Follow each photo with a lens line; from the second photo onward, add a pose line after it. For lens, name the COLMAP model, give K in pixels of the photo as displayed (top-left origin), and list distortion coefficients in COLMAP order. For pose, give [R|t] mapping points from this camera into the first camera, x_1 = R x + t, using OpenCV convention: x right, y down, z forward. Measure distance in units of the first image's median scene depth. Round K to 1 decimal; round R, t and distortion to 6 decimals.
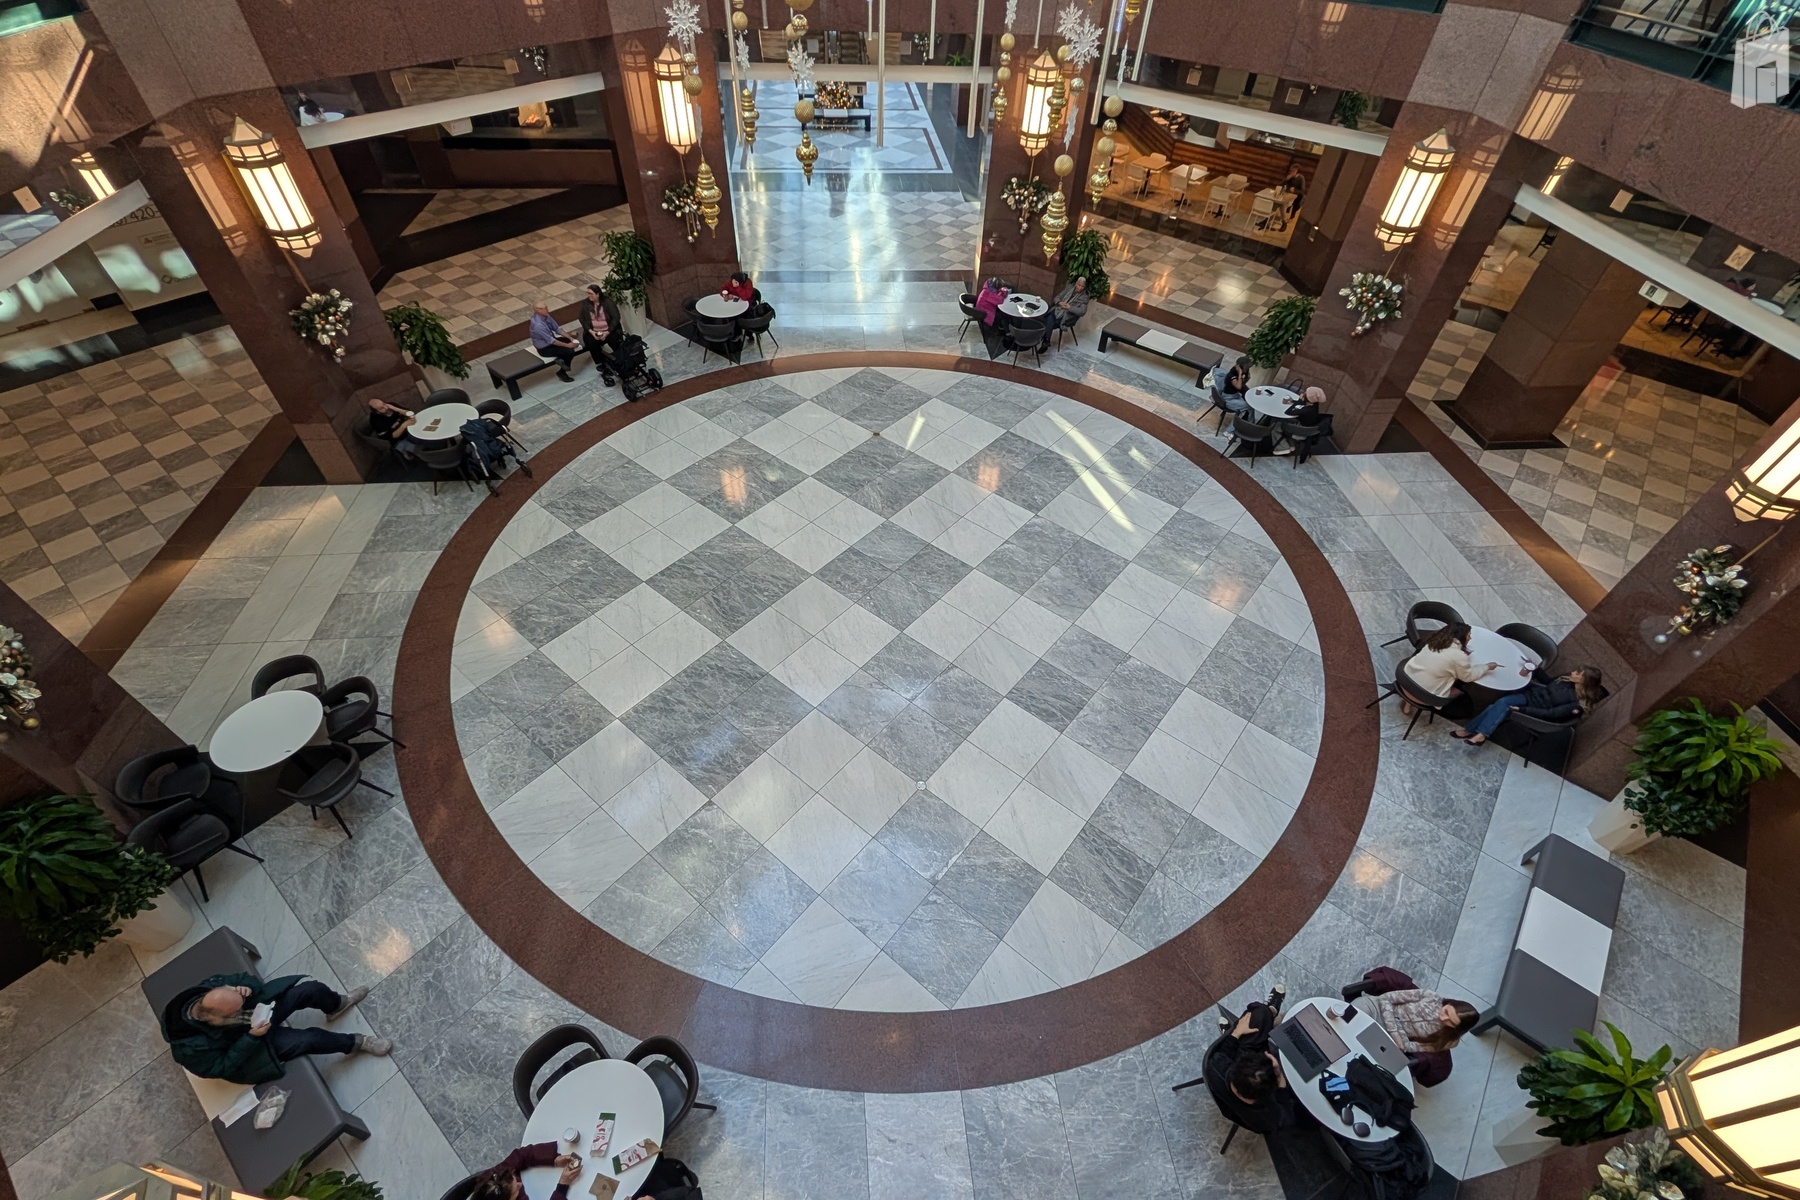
lens RADIAL K [[767.7, 0, 904.6], [0, 767.7, 605.9], [0, 0, 1]] dist [-0.002434, 0.001309]
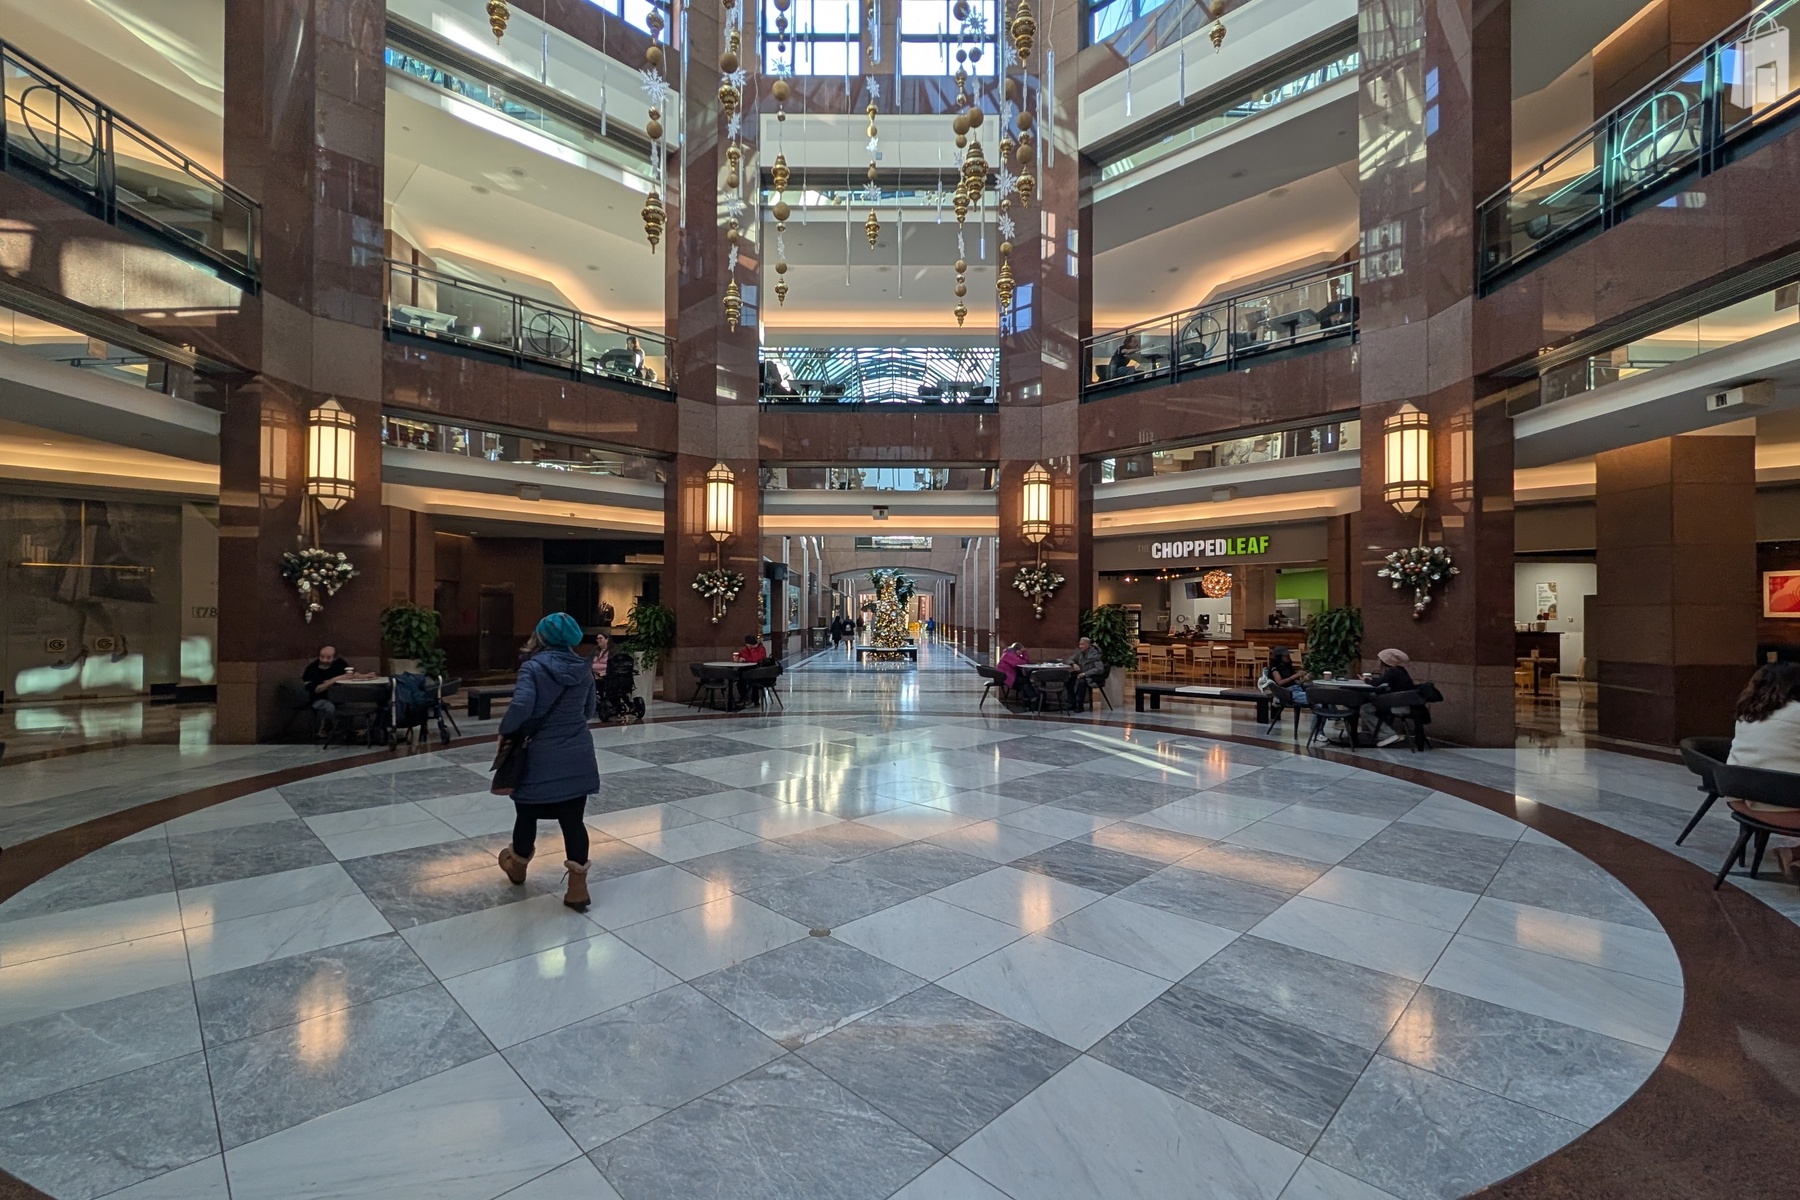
lens RADIAL K [[767.7, 0, 903.8], [0, 767.7, 607.3], [0, 0, 1]] dist [-0.002434, 0.001309]
pose [[0.995473, -0.030180, -0.090130, 0.089911], [-0.044477, 0.690118, -0.722329, 0.317330], [0.084000, 0.723068, 0.685651, 0.370758]]
